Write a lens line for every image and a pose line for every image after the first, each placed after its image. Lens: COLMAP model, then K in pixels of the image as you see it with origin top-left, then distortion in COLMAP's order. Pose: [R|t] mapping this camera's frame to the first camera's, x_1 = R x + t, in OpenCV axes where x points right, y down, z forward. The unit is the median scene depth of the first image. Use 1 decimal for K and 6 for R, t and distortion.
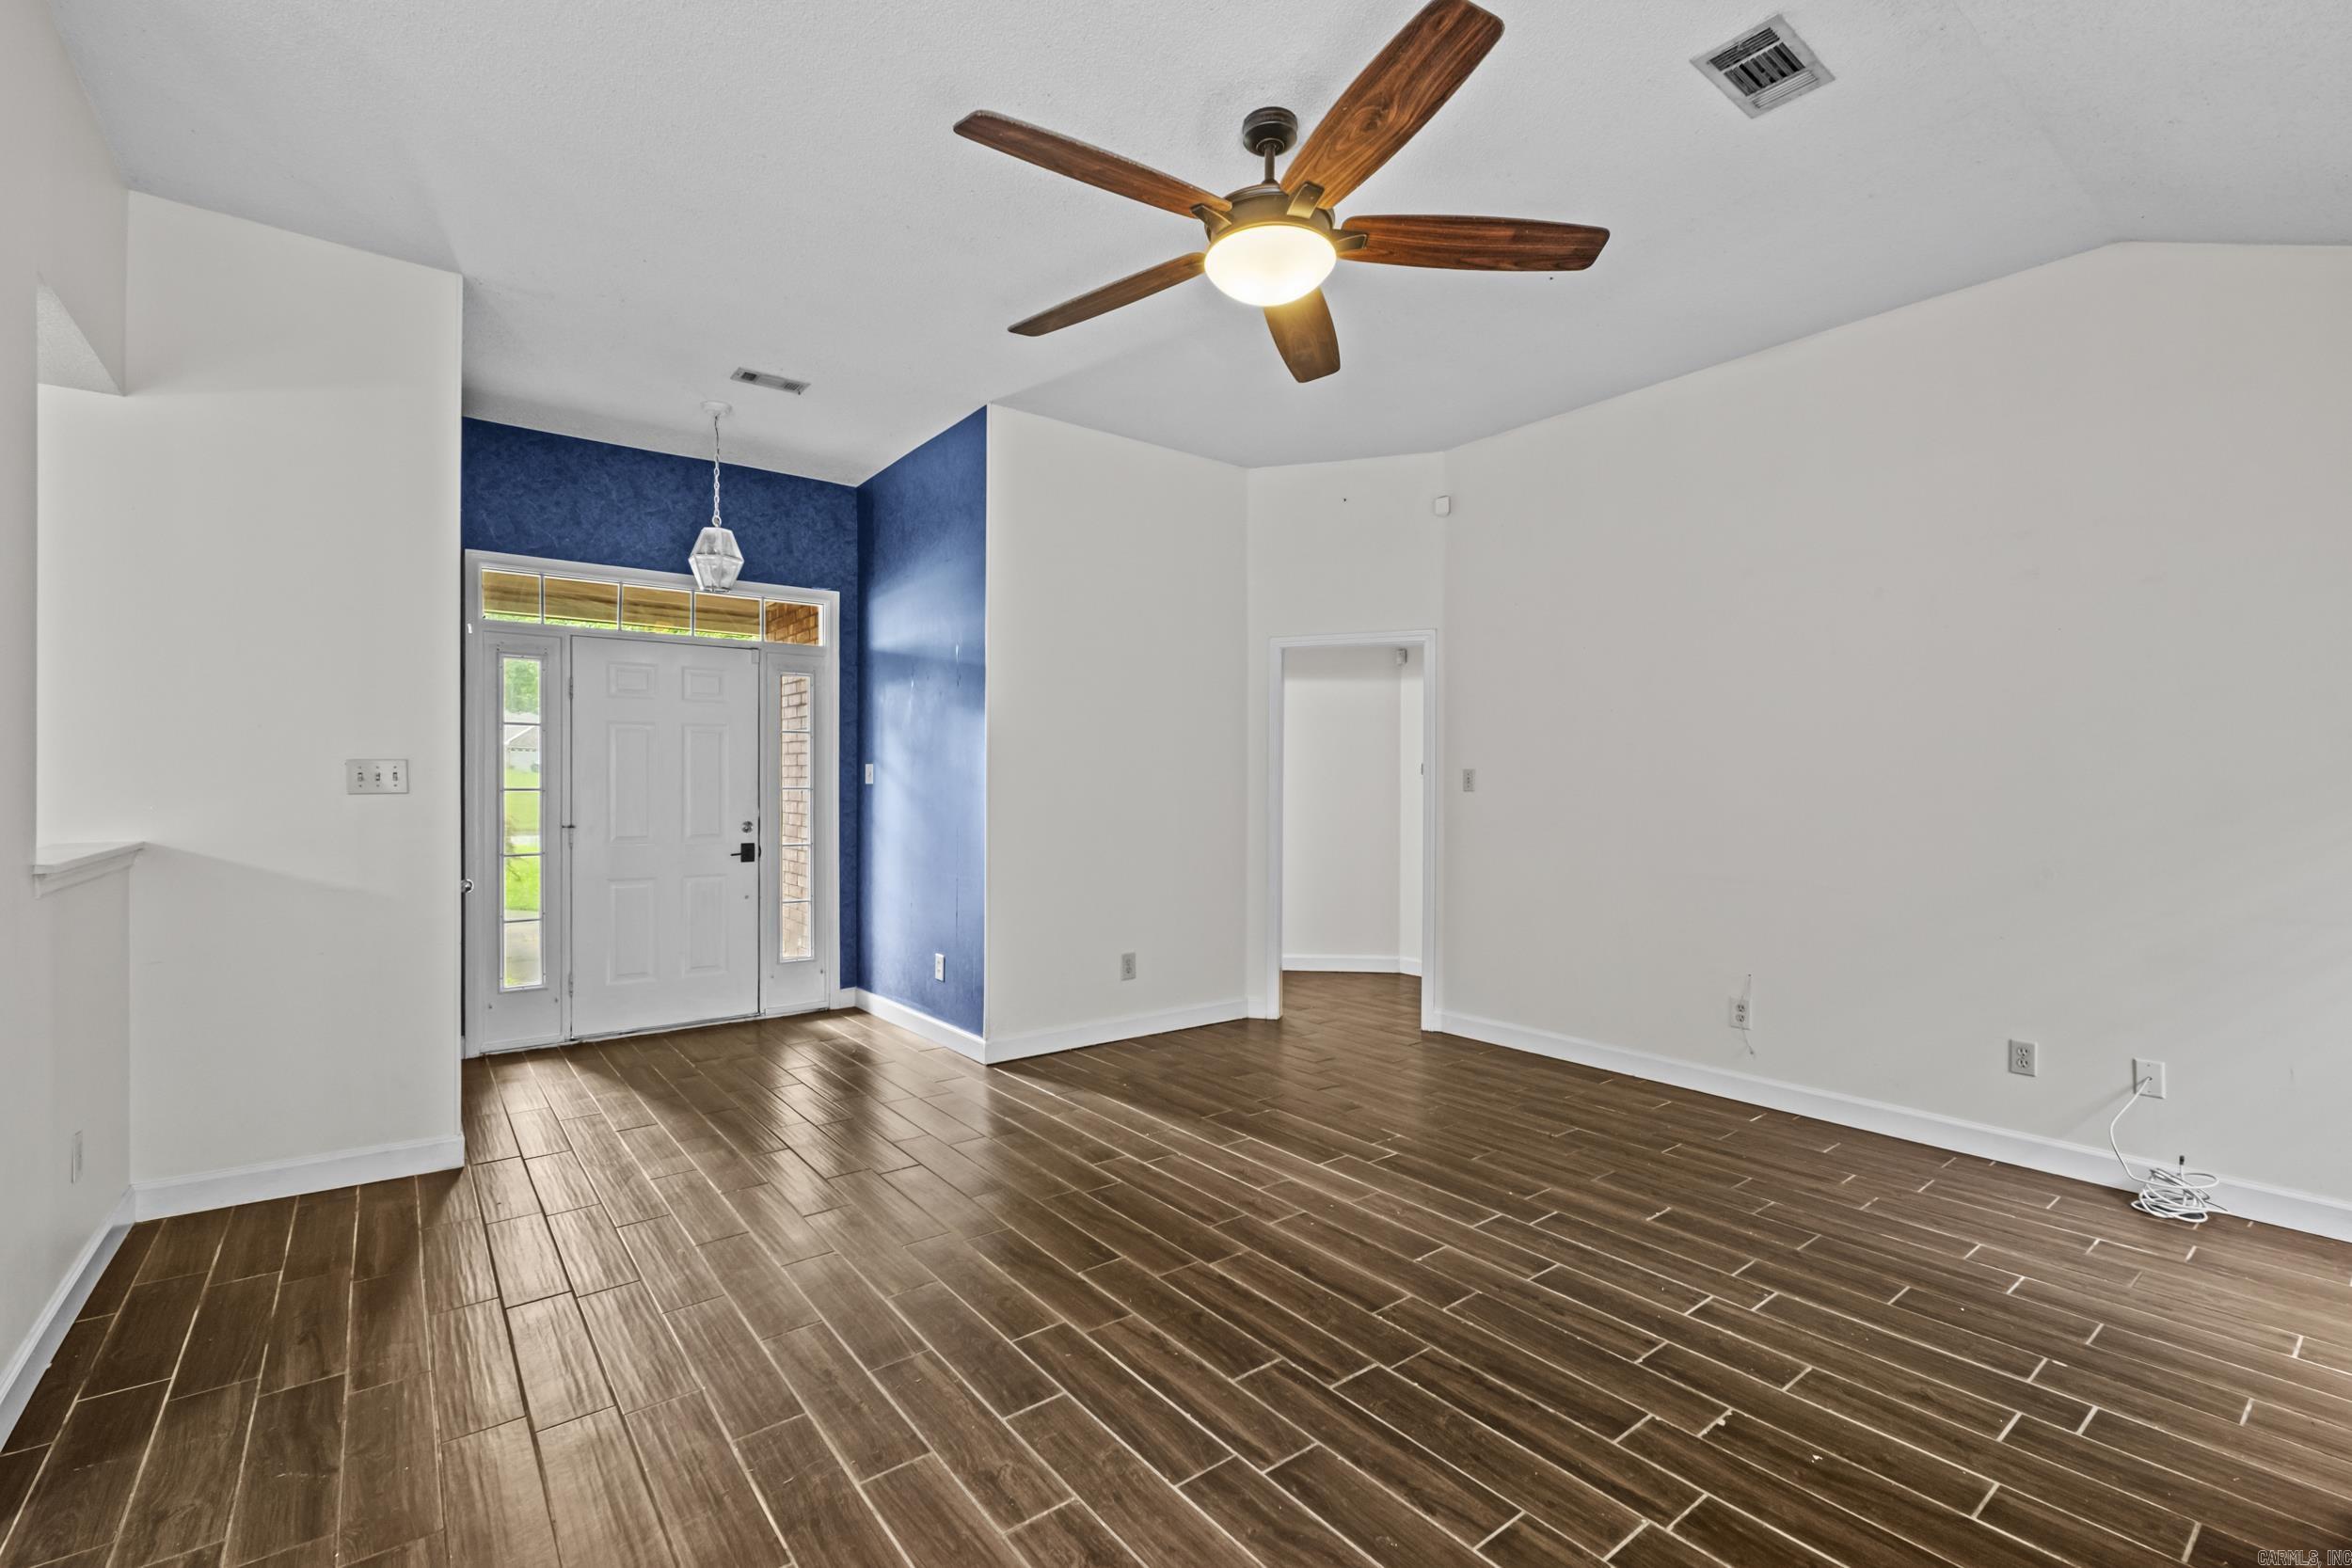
lens RADIAL K [[1025.1, 0, 1163.1], [0, 1025.1, 785.1], [0, 0, 1]] dist [-0.009949, 0.000468]
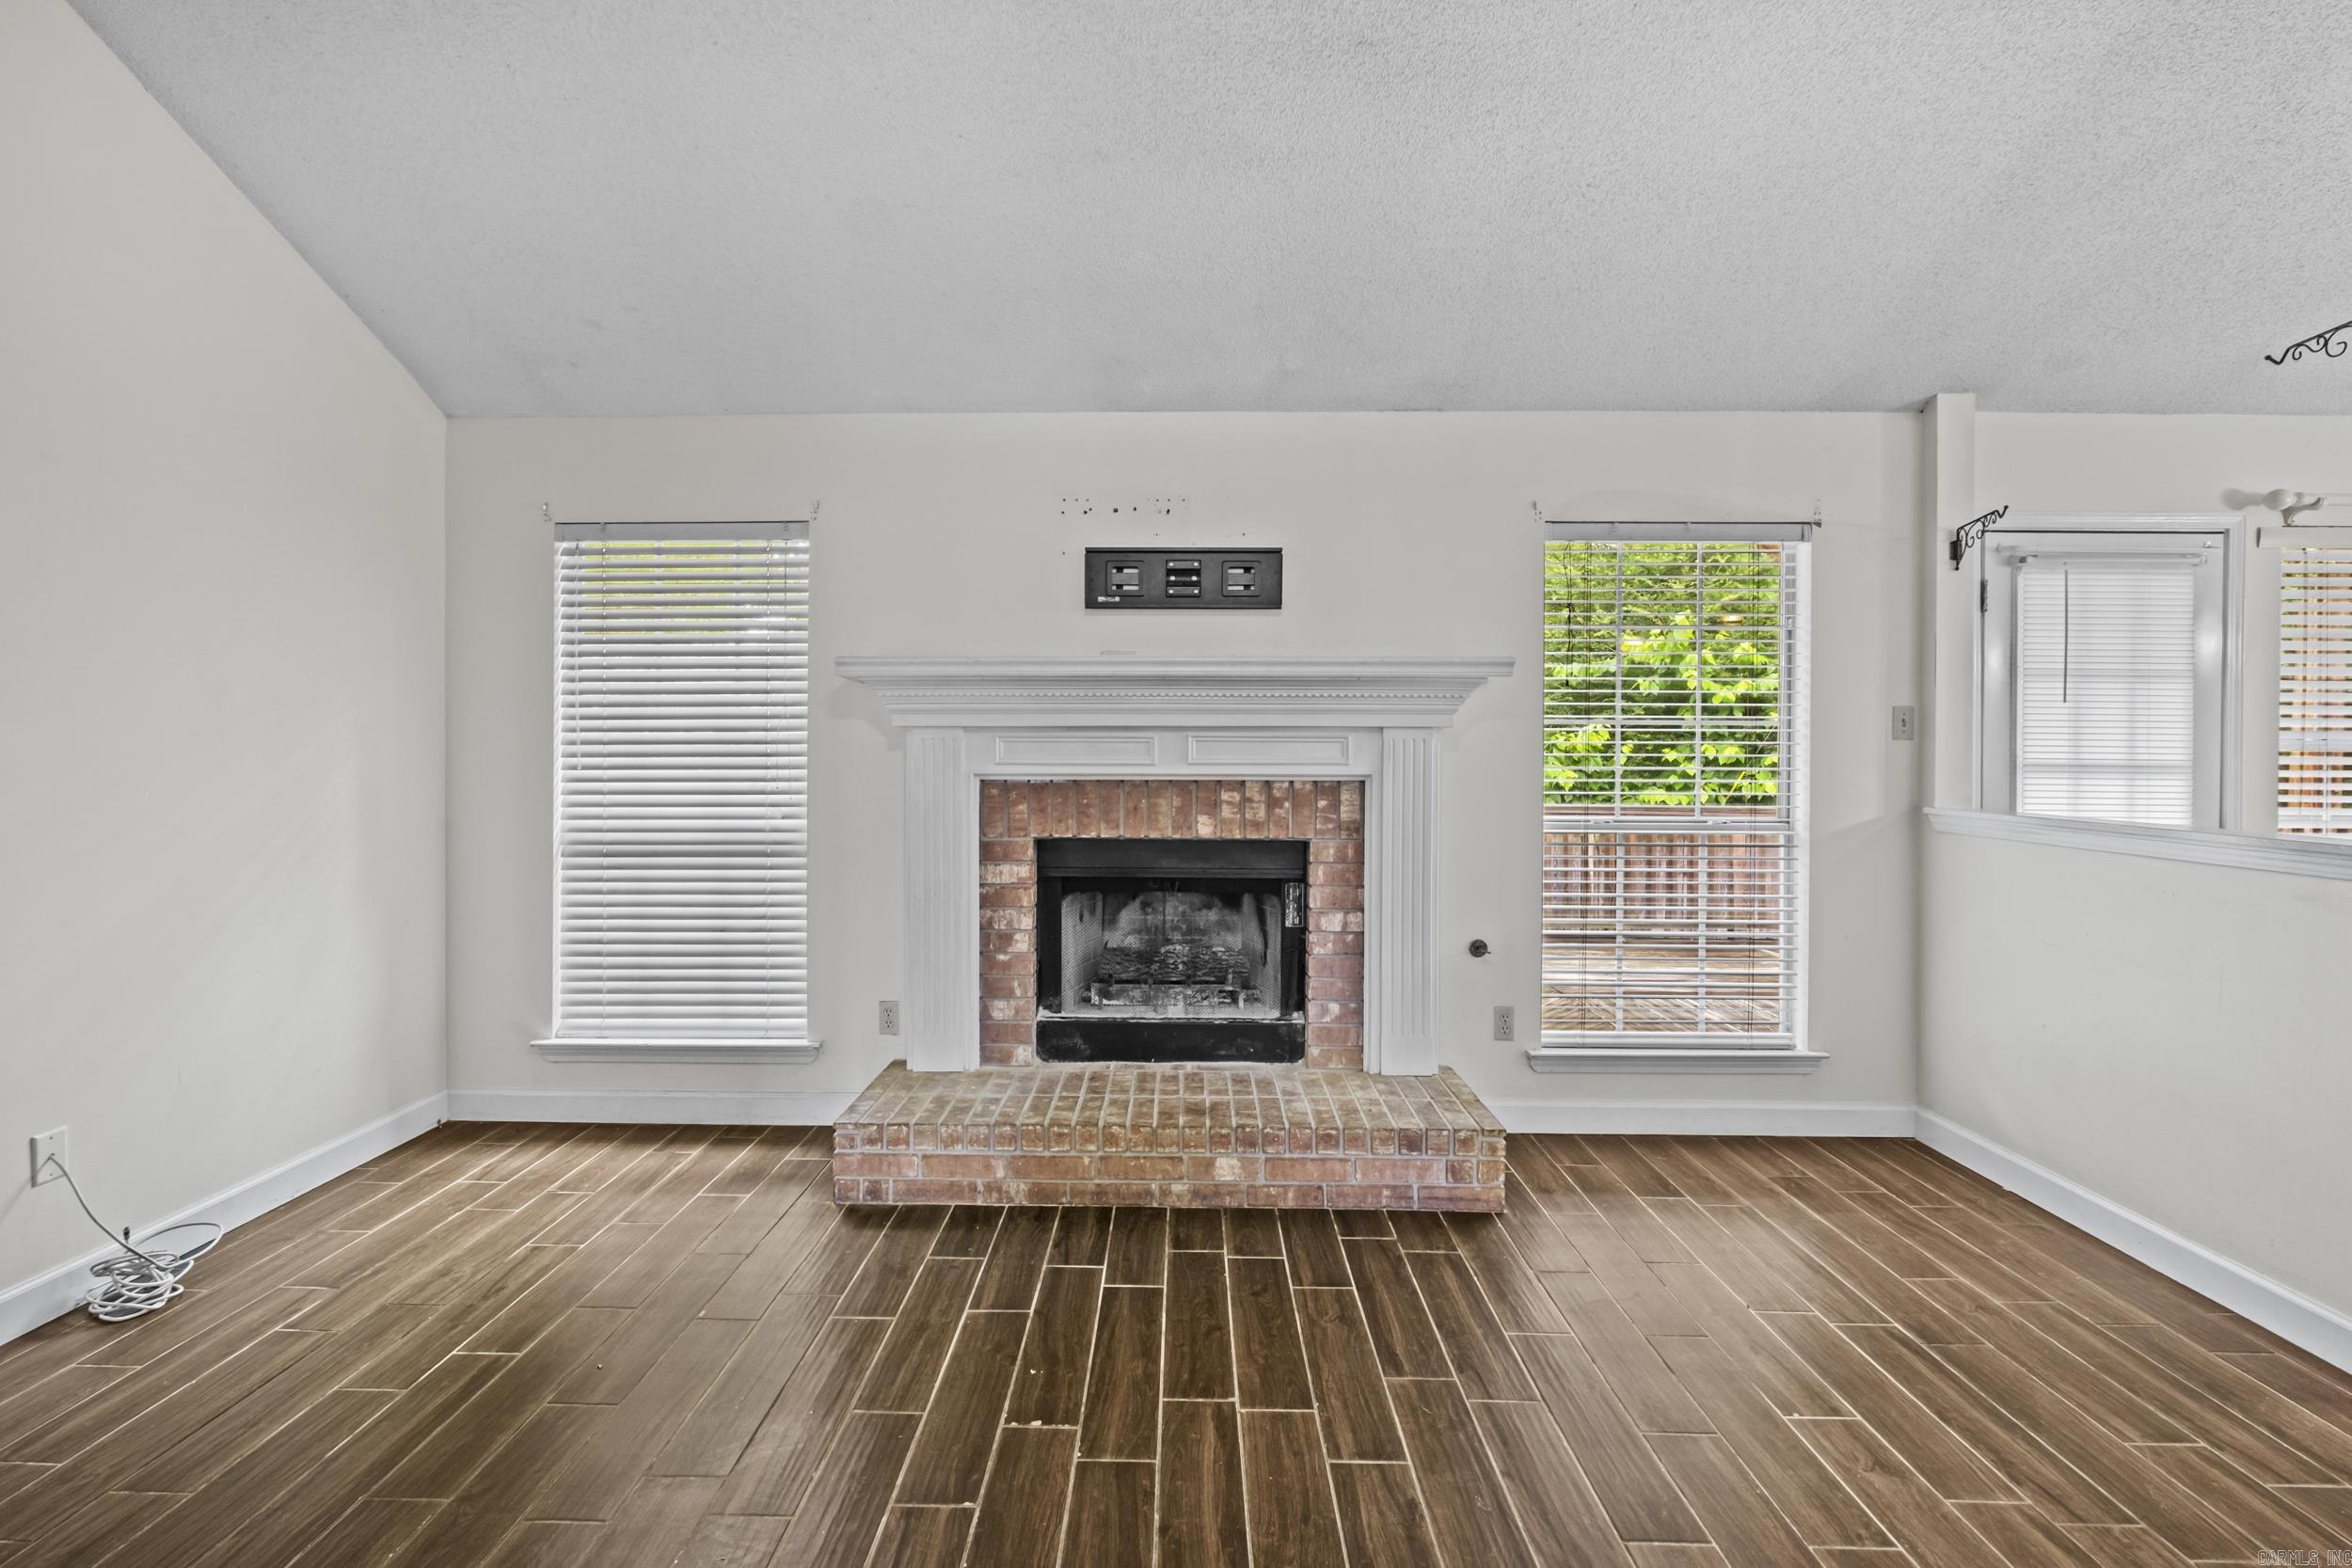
lens RADIAL K [[1025.1, 0, 1155.0], [0, 1025.1, 763.6], [0, 0, 1]] dist [-0.009949, 0.000468]
pose [[-0.781665, -0.010190, 0.623615, -0.056241], [-0.009021, 0.999947, 0.005032, -0.000083], [-0.623633, -0.001692, -0.781716, 0.720576]]
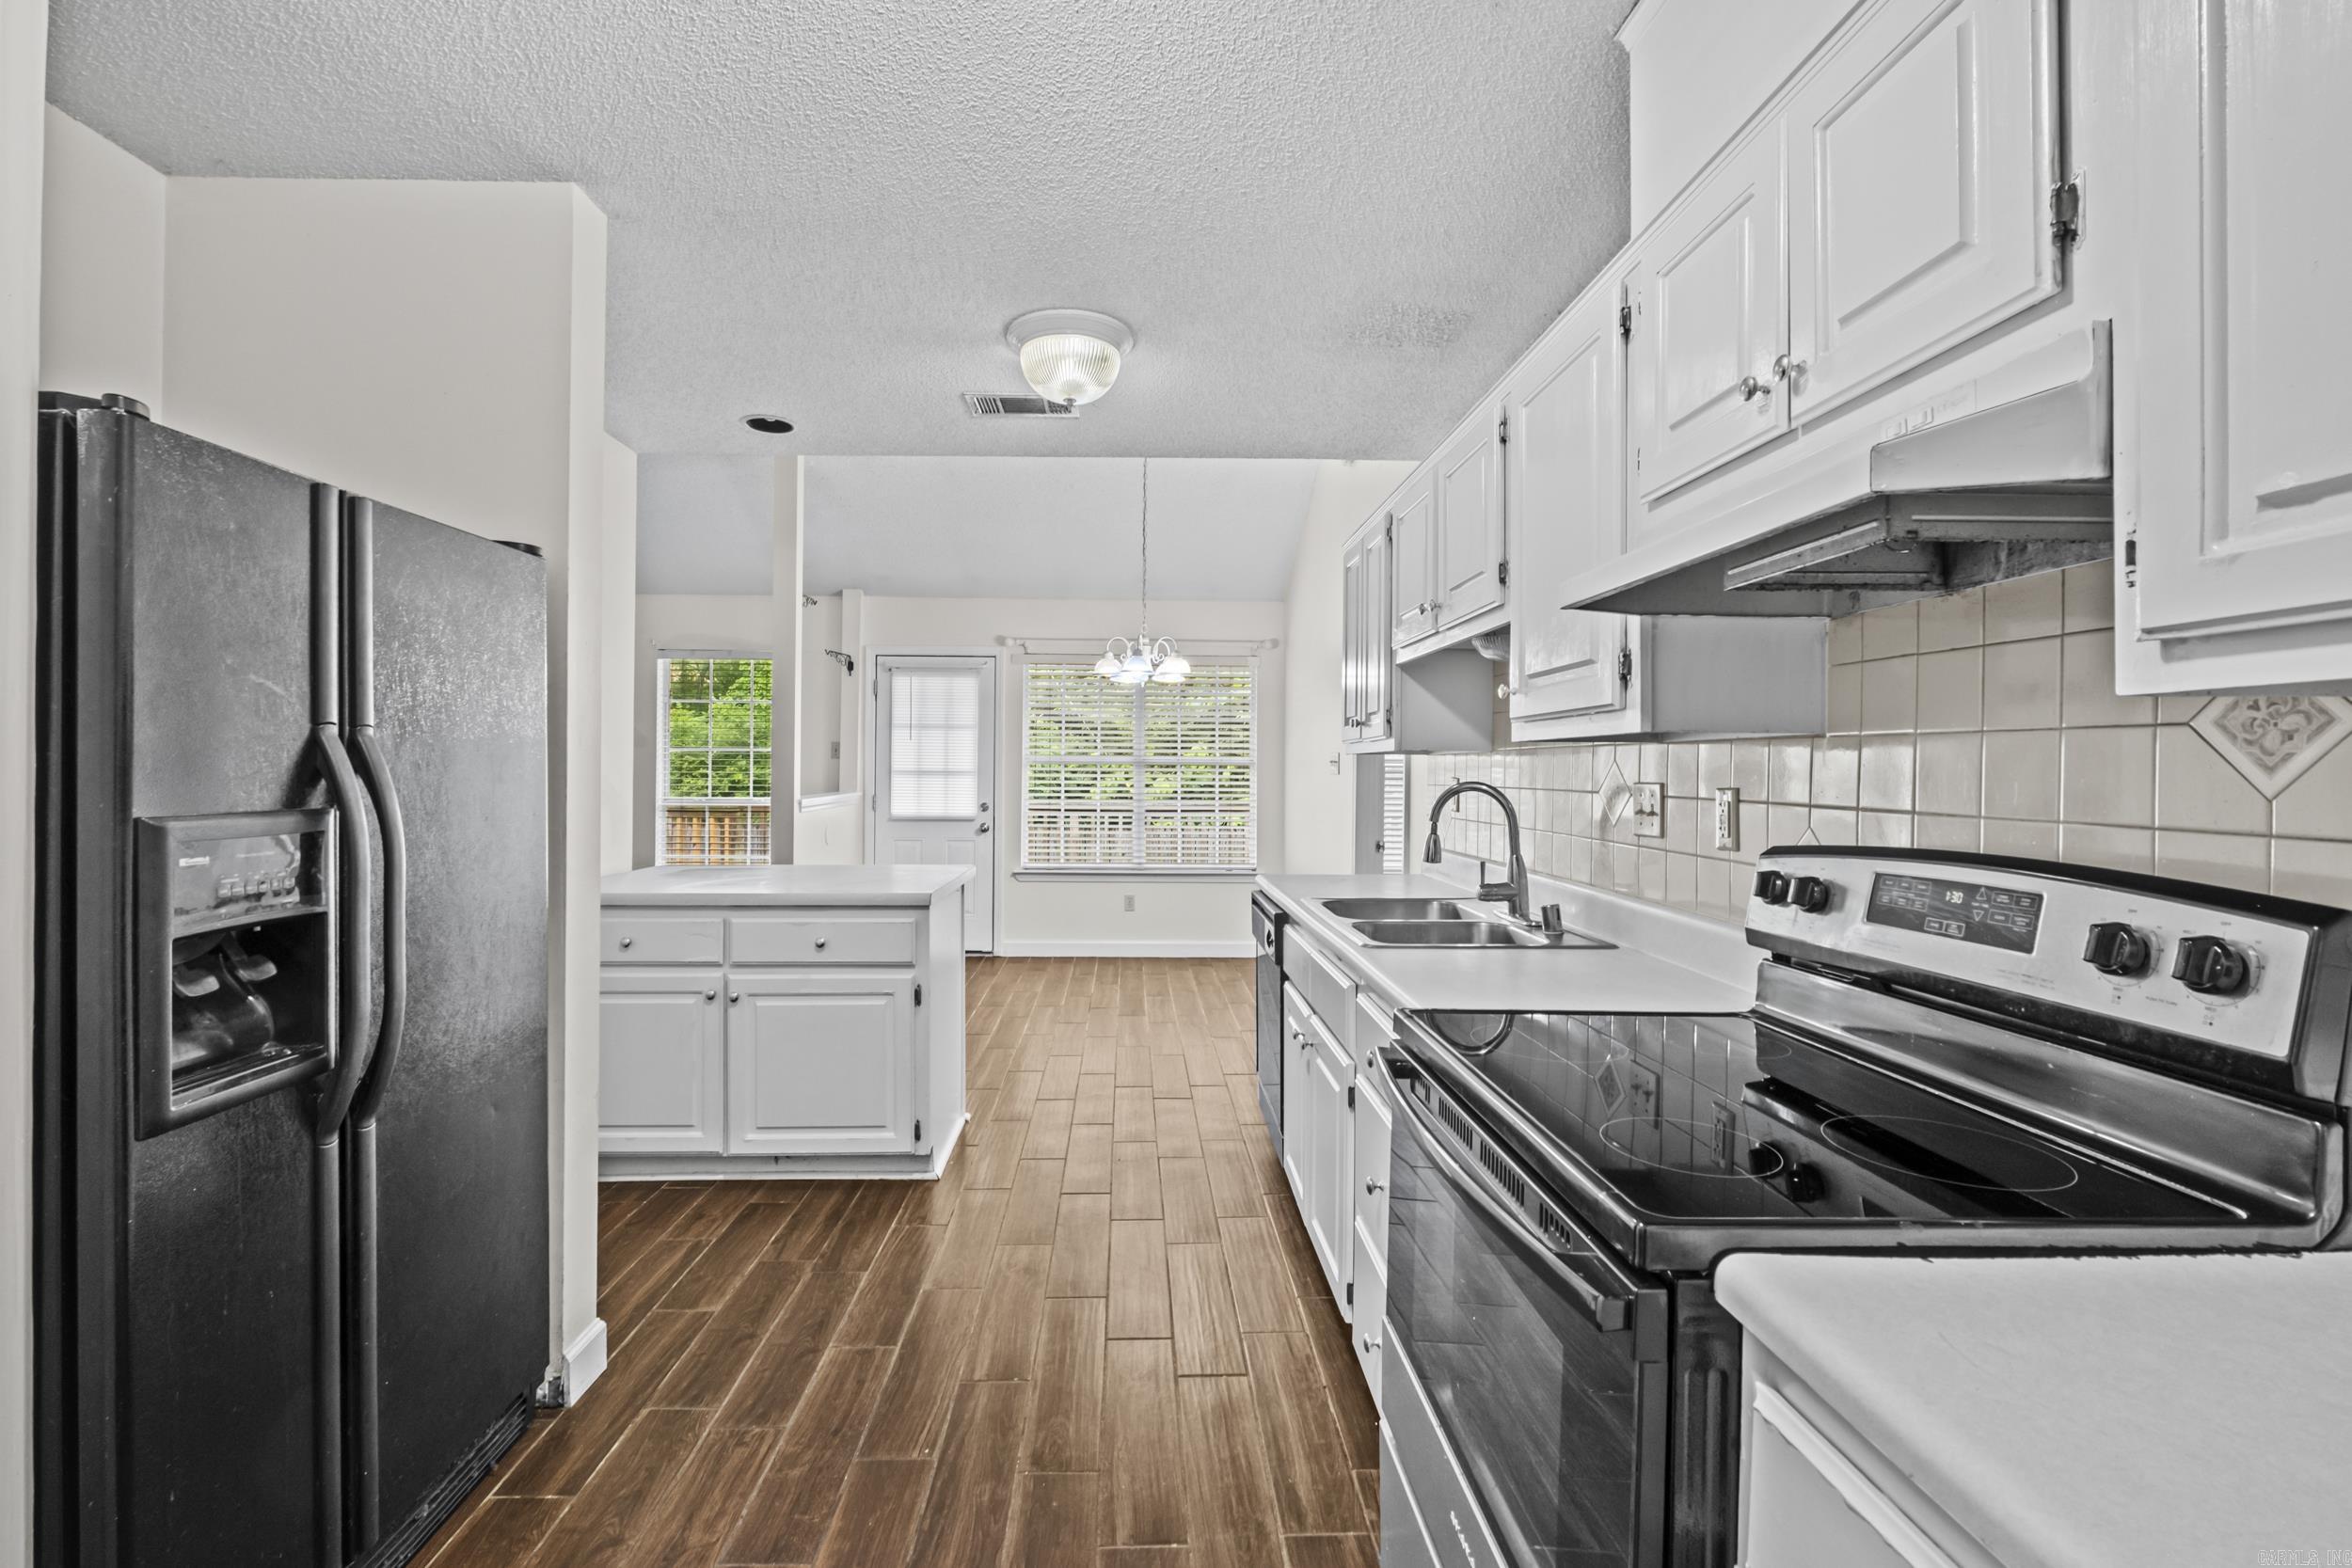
lens RADIAL K [[1025.1, 0, 1162.2], [0, 1025.1, 781.4], [0, 0, 1]] dist [-0.009949, 0.000468]
pose [[-0.814265, -0.012343, 0.580363, -1.243769], [-0.011935, 0.999919, 0.004522, 0.002965], [-0.580371, -0.003245, -0.814346, 0.746020]]
